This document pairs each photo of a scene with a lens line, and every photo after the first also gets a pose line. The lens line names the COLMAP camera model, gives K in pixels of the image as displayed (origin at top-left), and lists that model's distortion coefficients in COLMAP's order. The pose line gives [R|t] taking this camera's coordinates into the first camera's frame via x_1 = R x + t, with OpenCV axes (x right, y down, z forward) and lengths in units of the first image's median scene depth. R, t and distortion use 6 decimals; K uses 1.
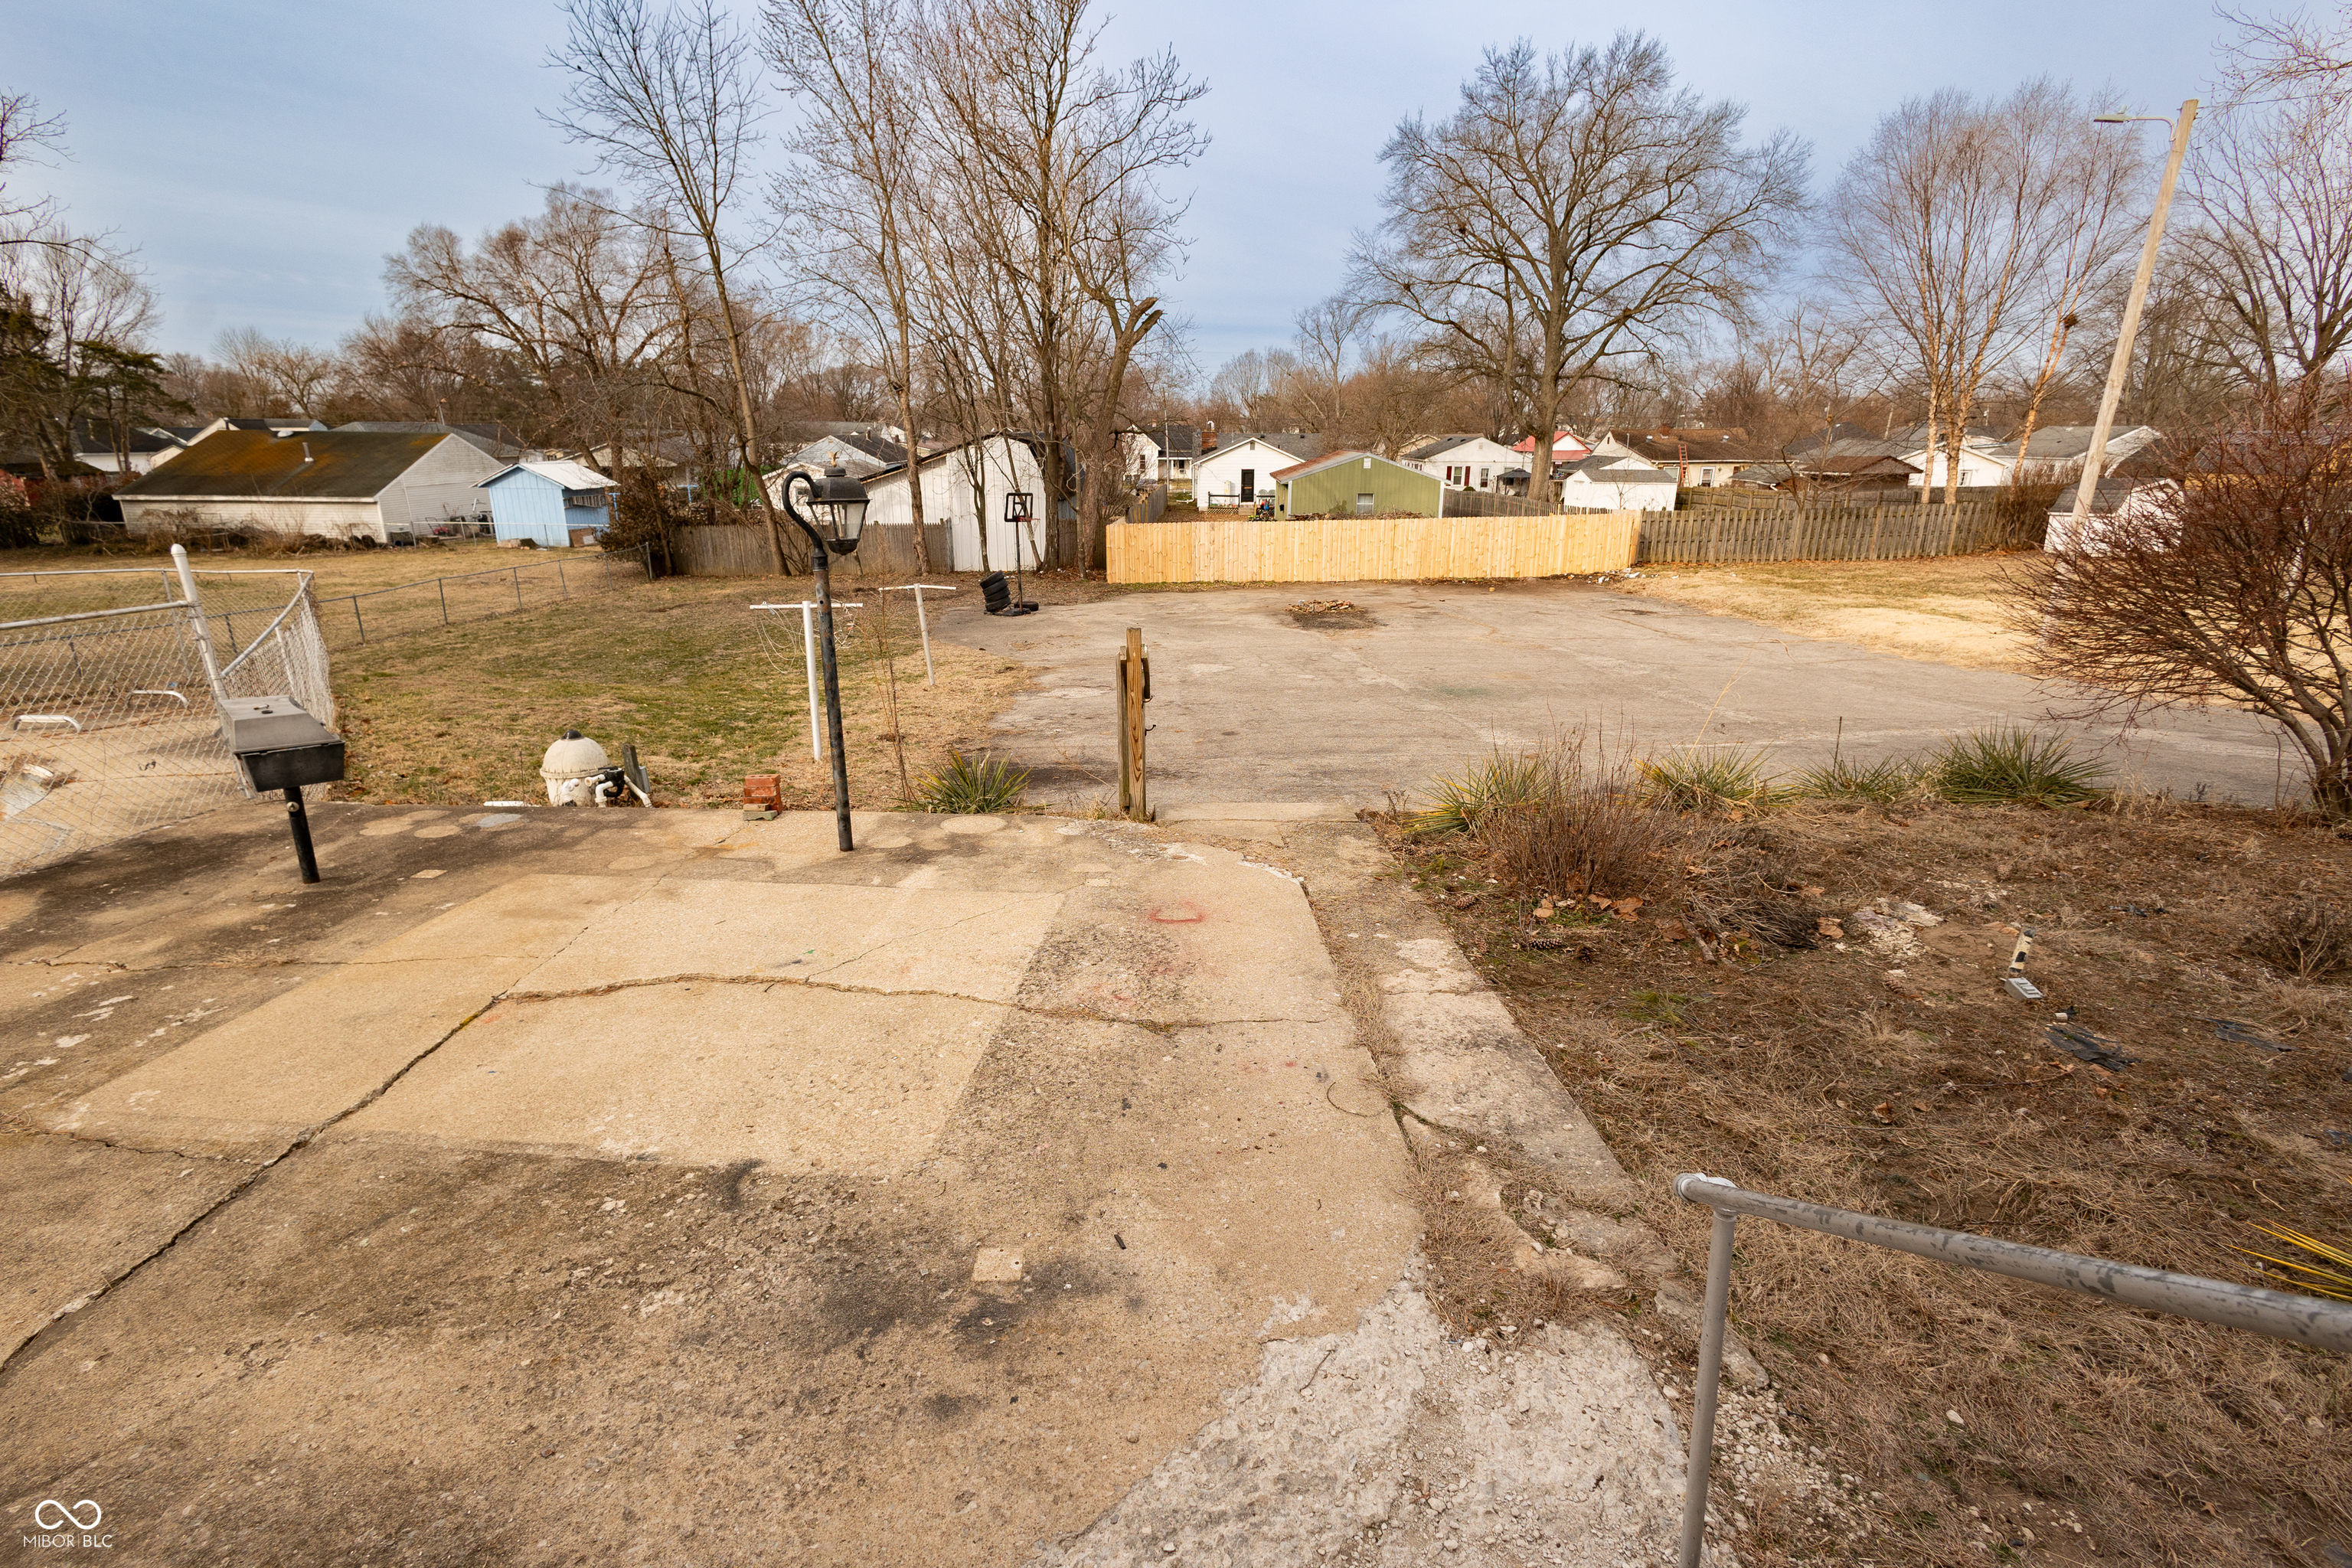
lens RADIAL K [[1087.9, 0, 1176.0], [0, 1087.9, 784.0], [0, 0, 1]] dist [0.002354, -0.000094]
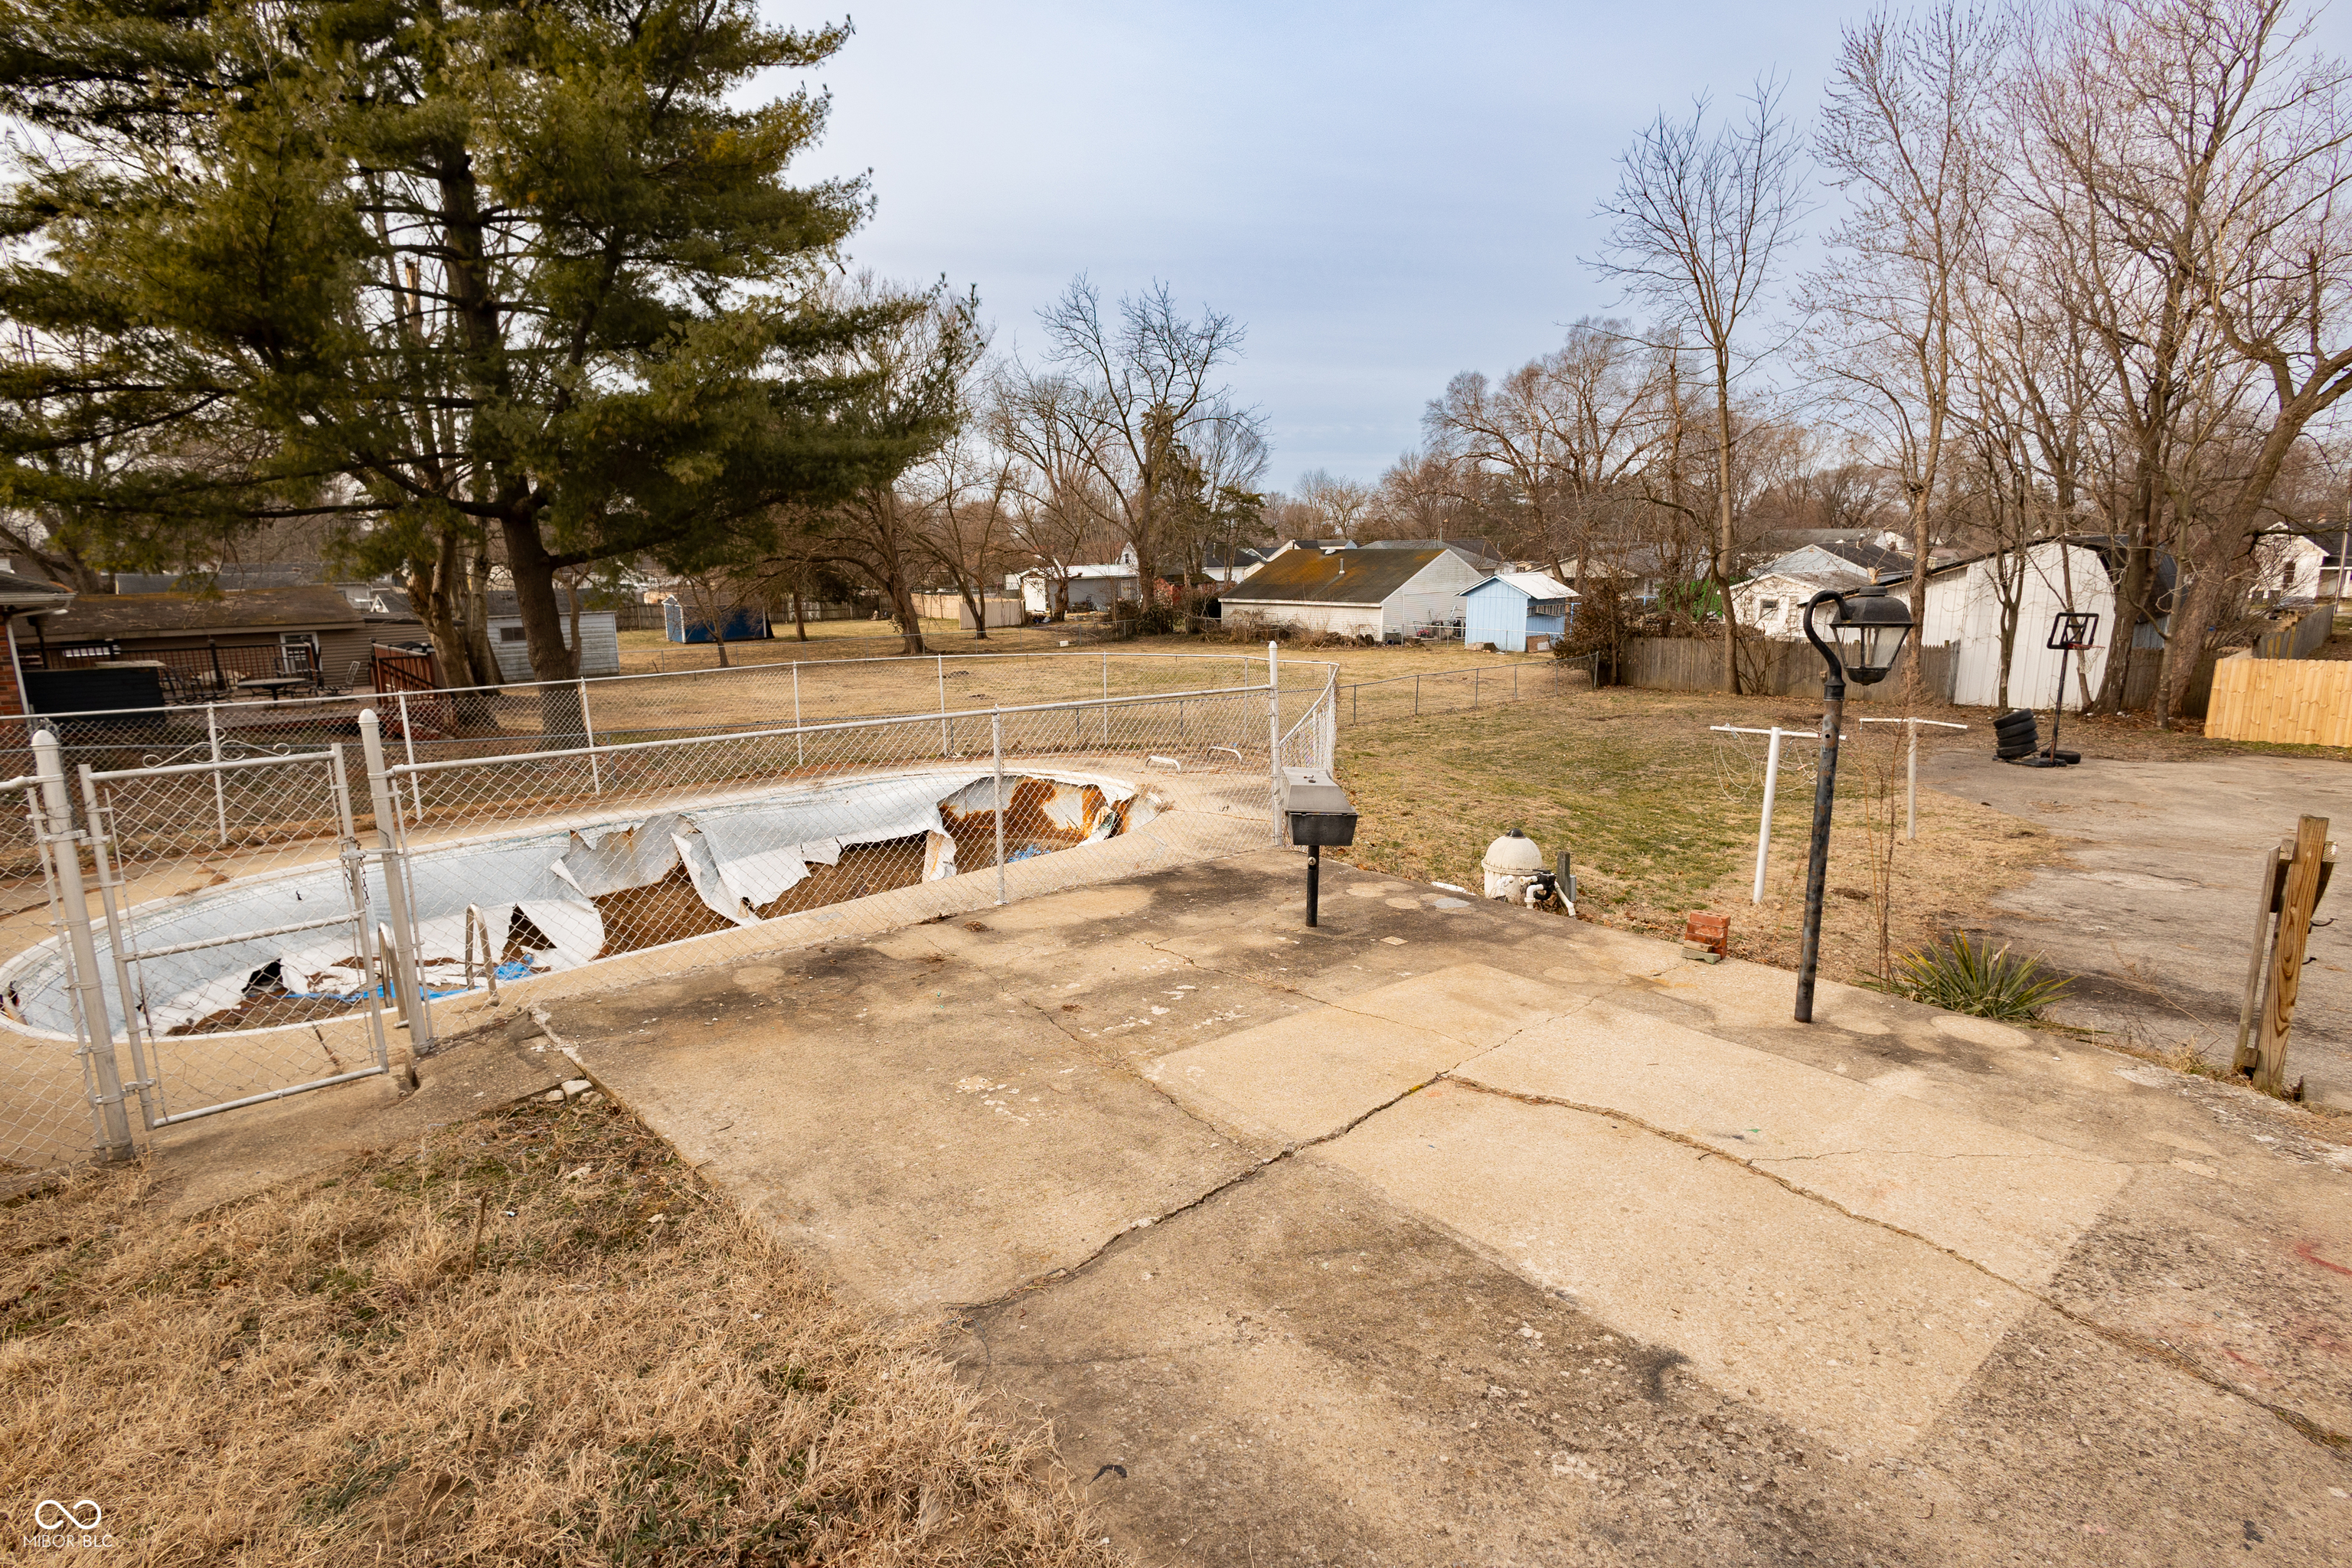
lens RADIAL K [[1139.1, 0, 1176.0], [0, 1139.1, 784.0], [0, 0, 1]] dist [0.003302, -0.000501]
pose [[0.706733, 0.128587, -0.695697, -0.021136], [-0.199833, 0.979584, -0.021944, -0.001617], [0.678672, 0.154532, 0.718000, -0.004366]]
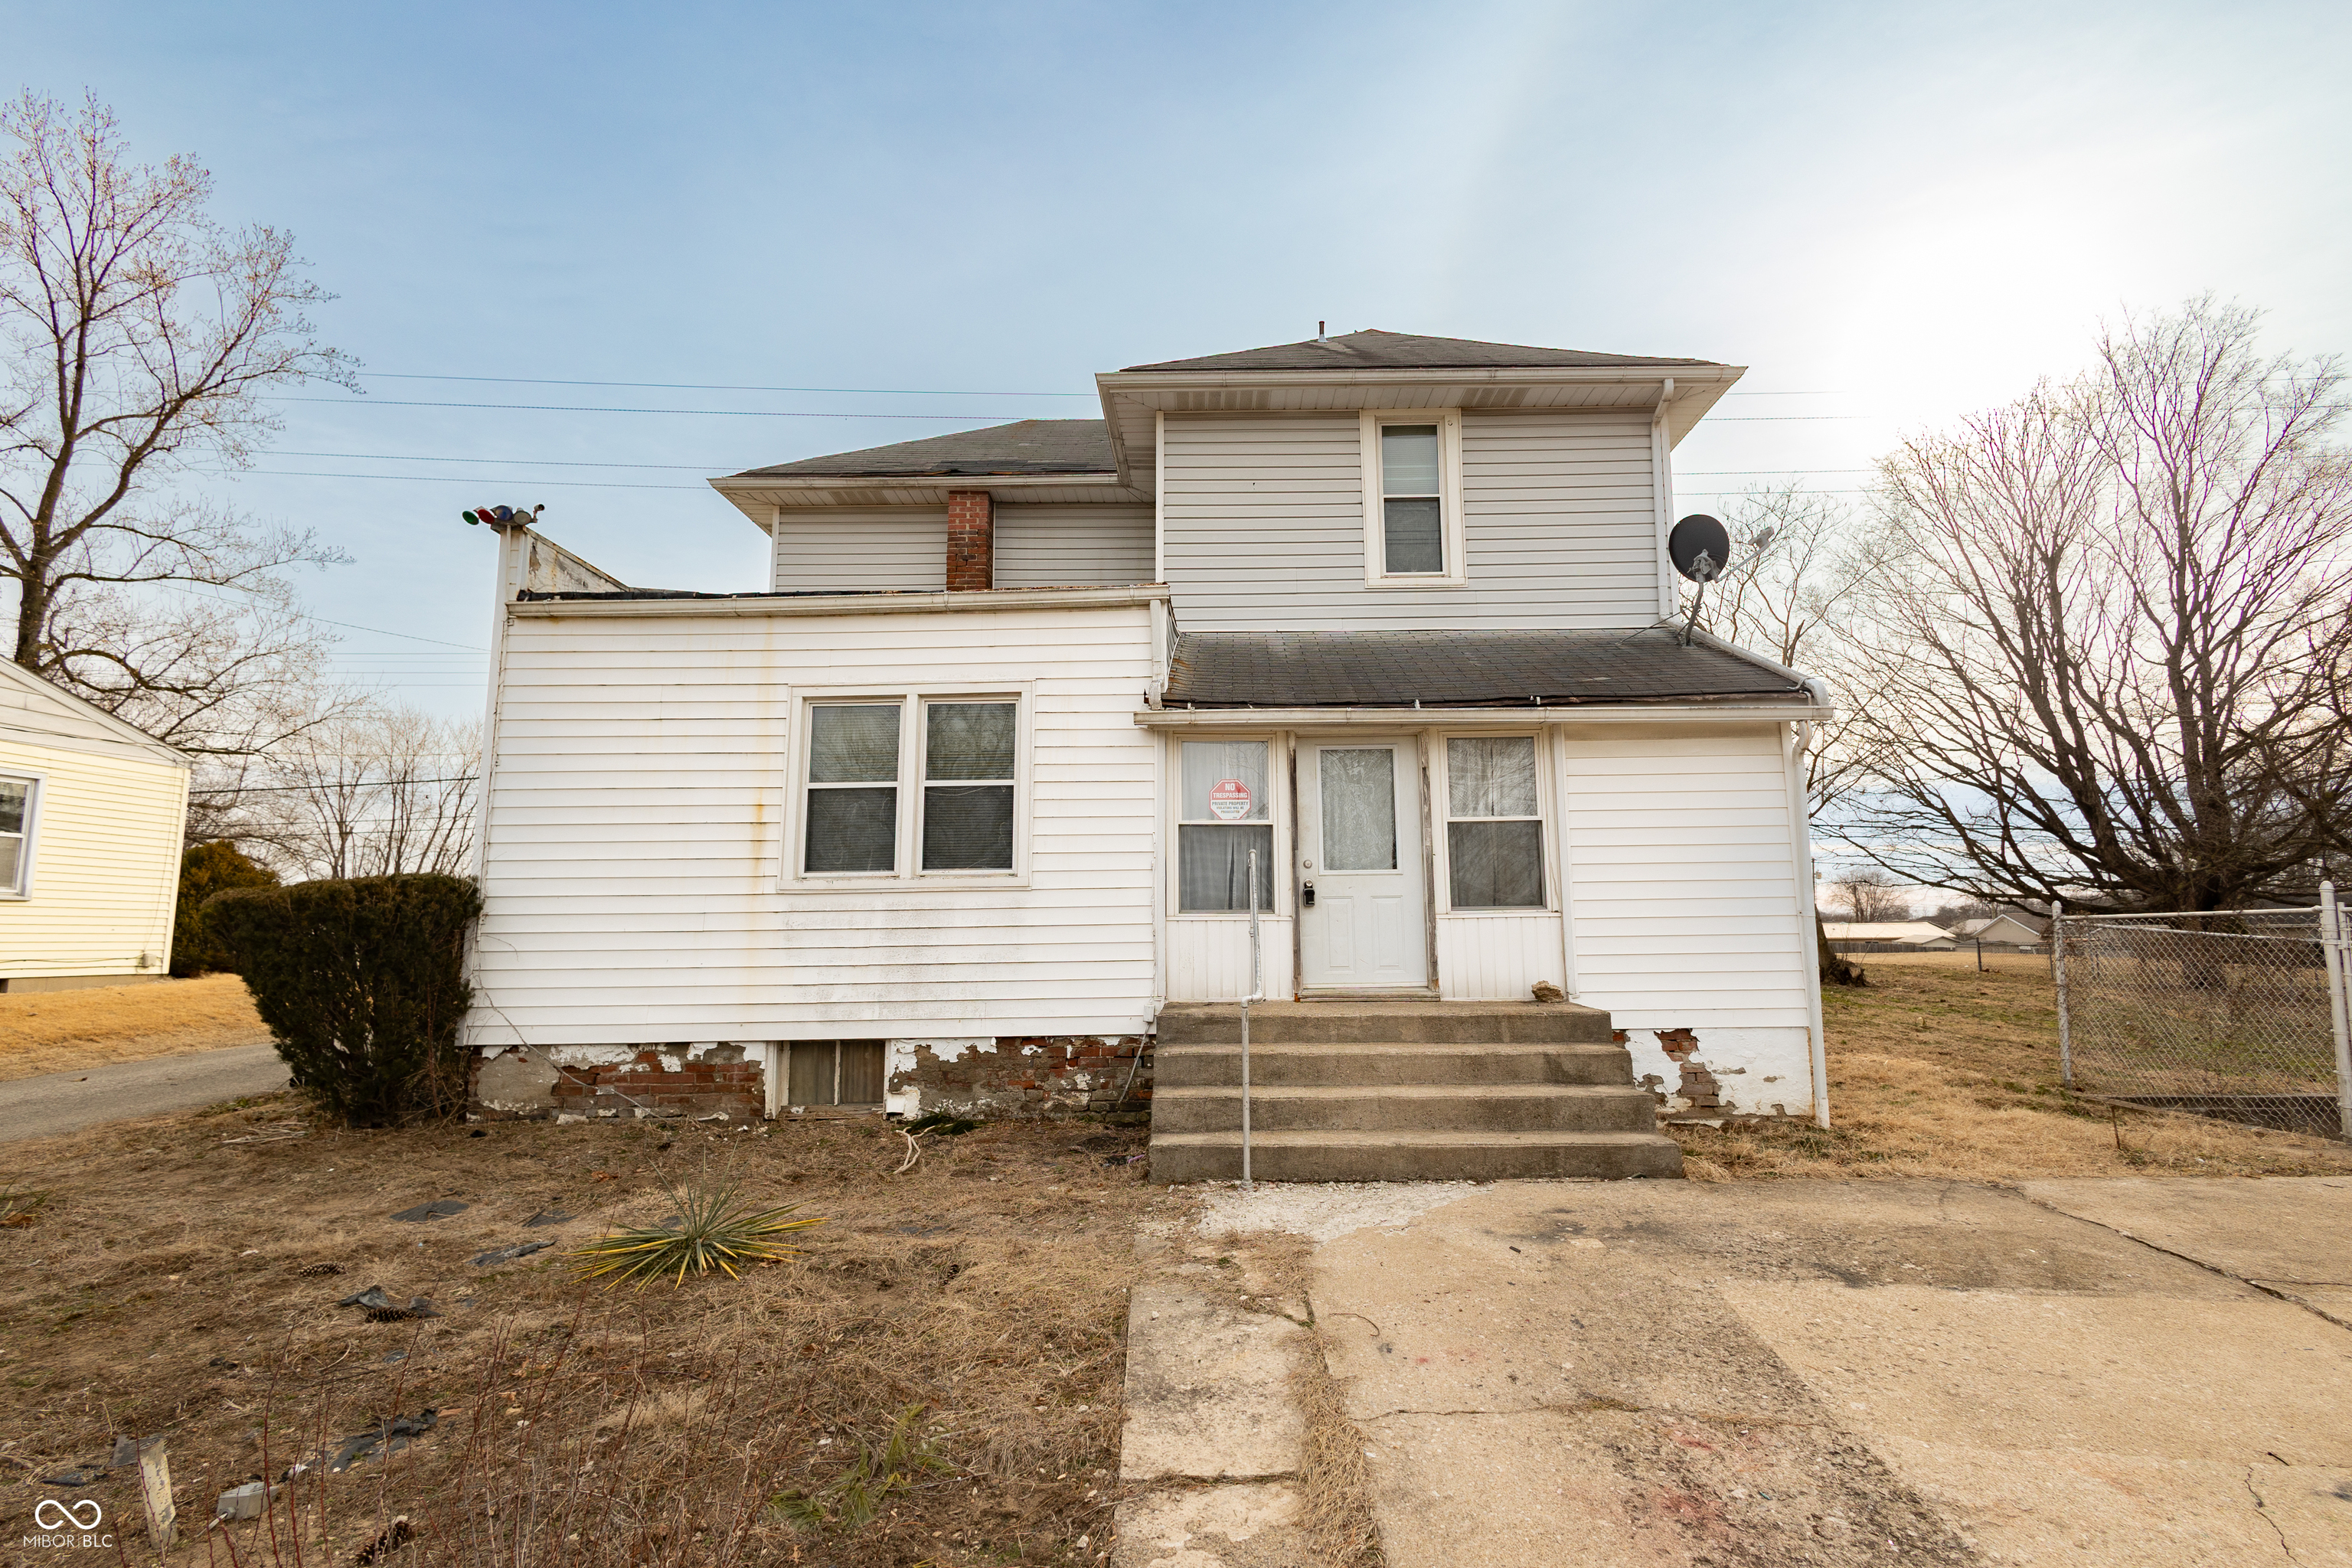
lens RADIAL K [[1139.1, 0, 1176.0], [0, 1139.1, 784.0], [0, 0, 1]] dist [0.003302, -0.000501]
pose [[-0.999792, 0.002918, 0.020193, 0.077534], [0.006604, 0.982727, 0.184944, -0.101480], [-0.019305, 0.185038, -0.982542, 0.496280]]
